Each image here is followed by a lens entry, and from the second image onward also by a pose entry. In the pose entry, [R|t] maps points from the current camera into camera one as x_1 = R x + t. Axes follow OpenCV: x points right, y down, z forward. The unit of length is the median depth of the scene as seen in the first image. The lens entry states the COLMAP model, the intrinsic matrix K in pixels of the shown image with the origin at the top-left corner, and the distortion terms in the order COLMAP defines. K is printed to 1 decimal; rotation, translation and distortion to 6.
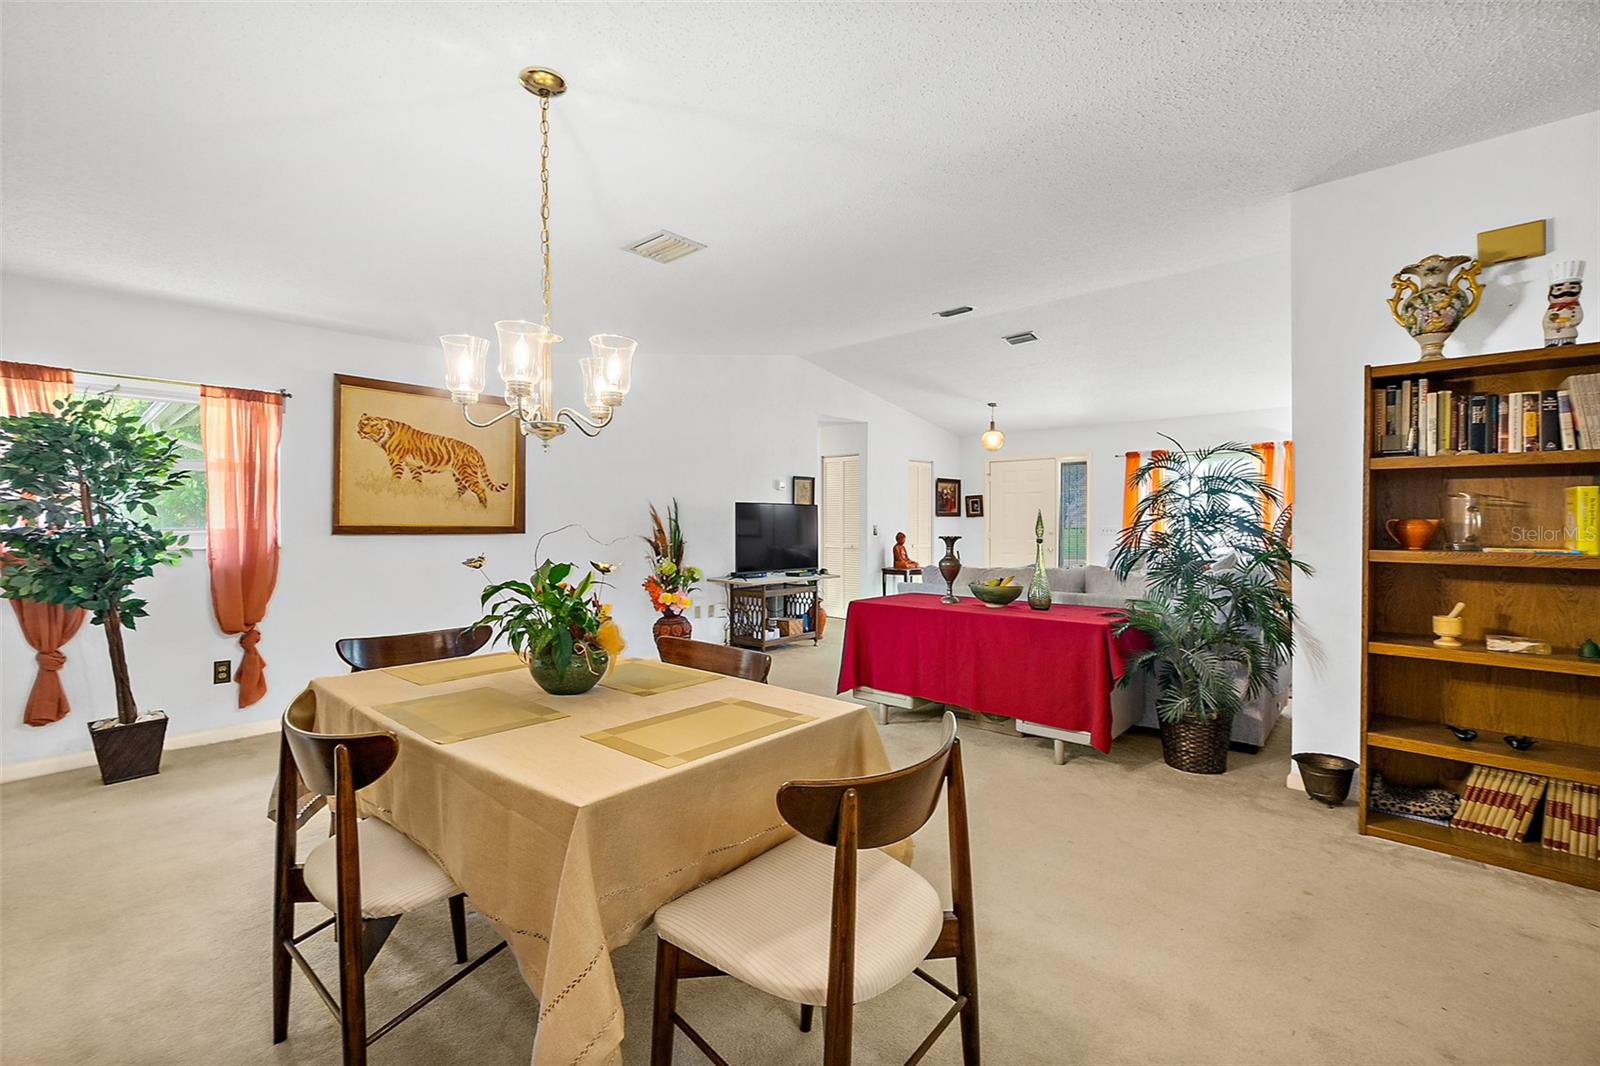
lens RADIAL K [[704.9, 0, 789.0], [0, 704.9, 521.7], [0, 0, 1]] dist [-0.009963, 0.003130]
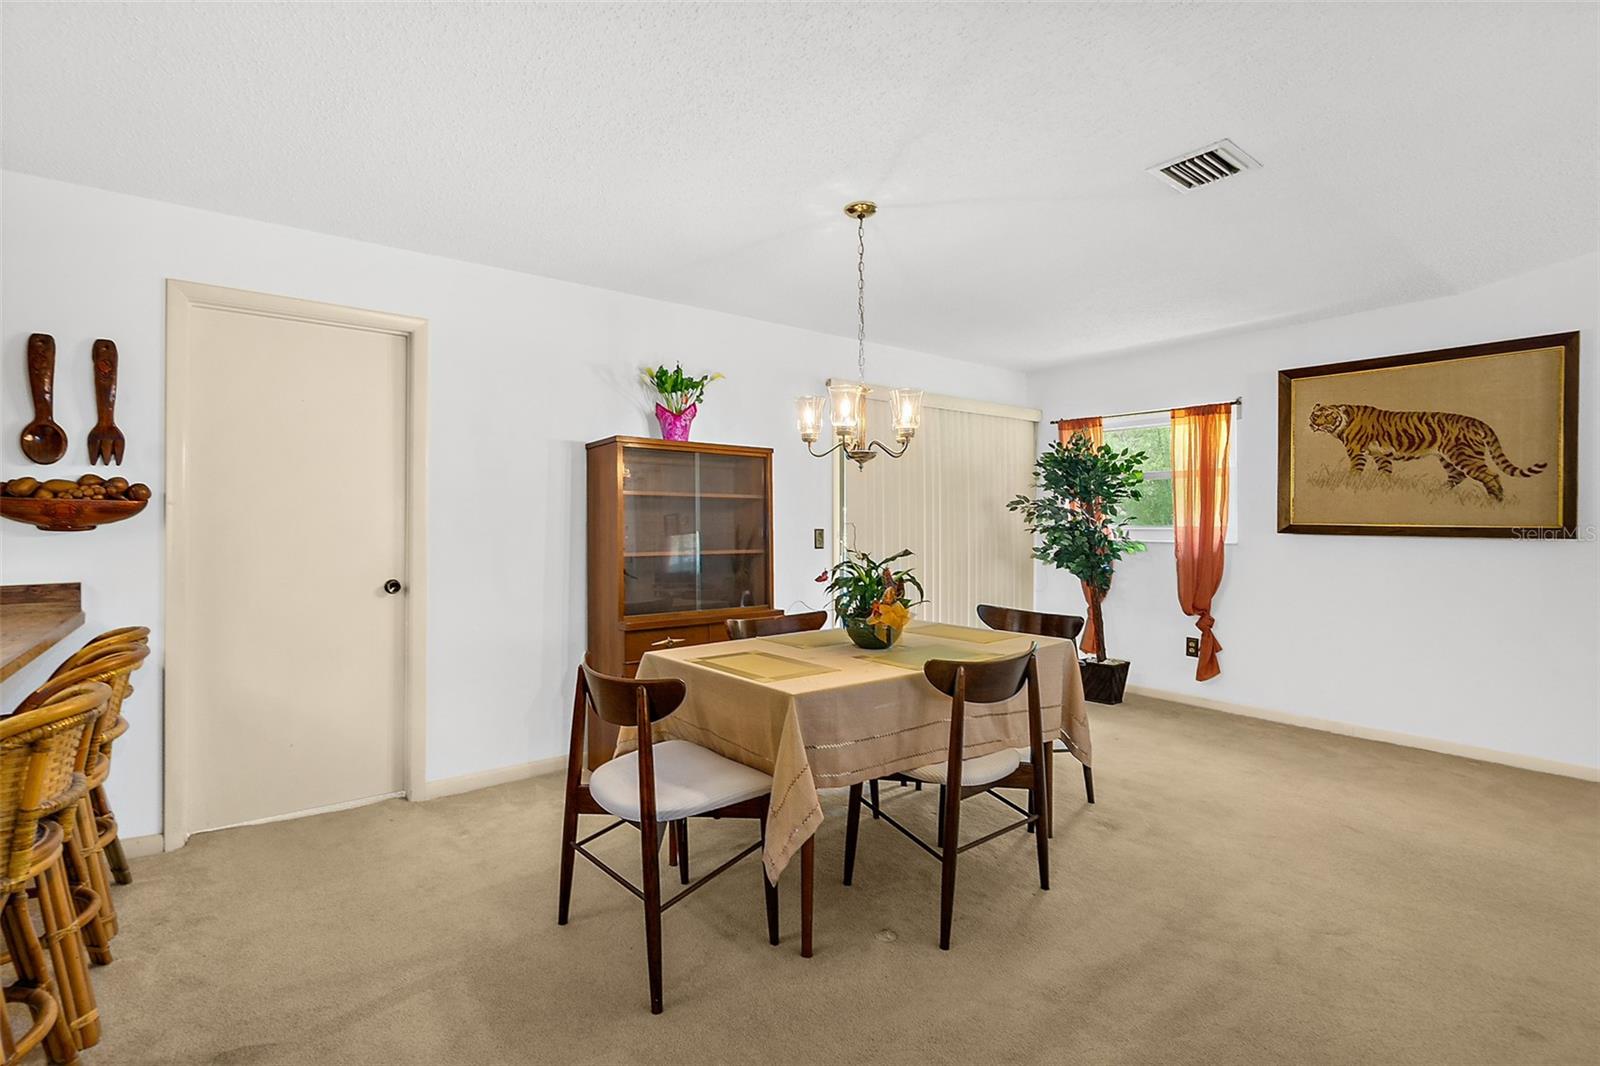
lens RADIAL K [[704.9, 0, 767.3], [0, 704.9, 514.9], [0, 0, 1]] dist [-0.009963, 0.003130]
pose [[-0.182555, -0.005044, -0.983183, 0.490460], [0.000573, 0.999986, -0.005237, -0.003154], [0.983195, -0.001519, -0.182550, 0.506565]]
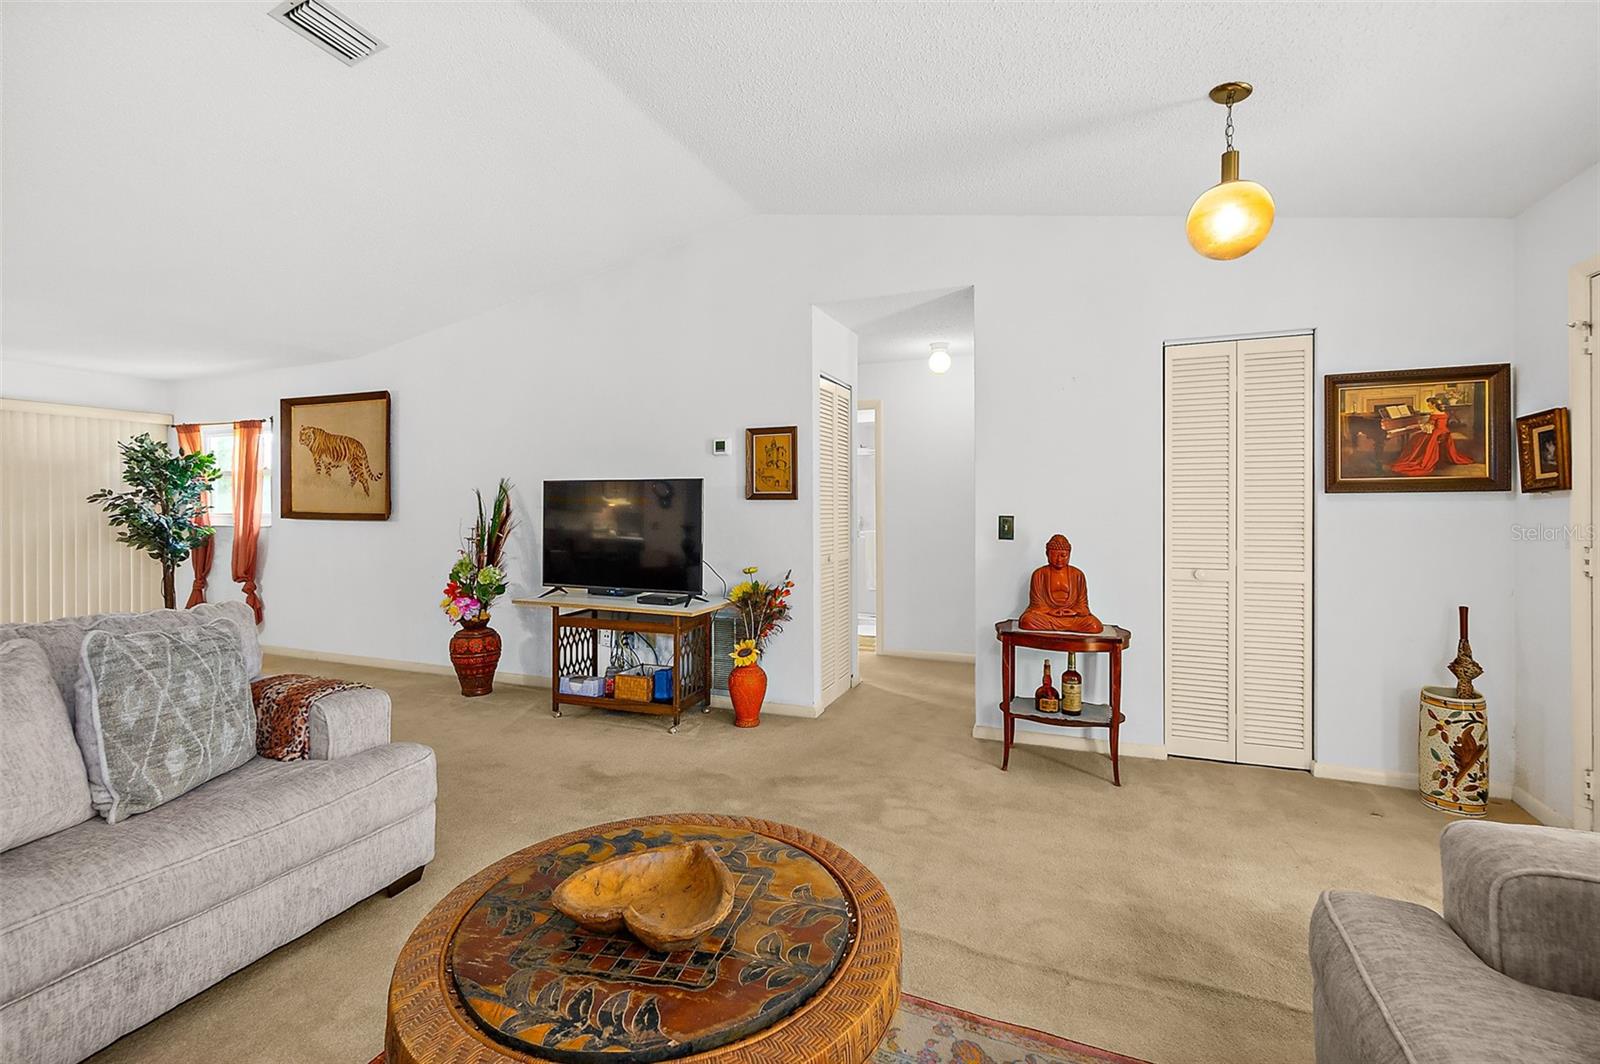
lens RADIAL K [[704.9, 0, 792.6], [0, 704.9, 510.0], [0, 0, 1]] dist [-0.009963, 0.003130]
pose [[0.353913, 0.004033, -0.935270, 1.027461], [0.002655, 0.999982, 0.005317, -0.003291], [0.935275, -0.004365, 0.353896, 1.551857]]
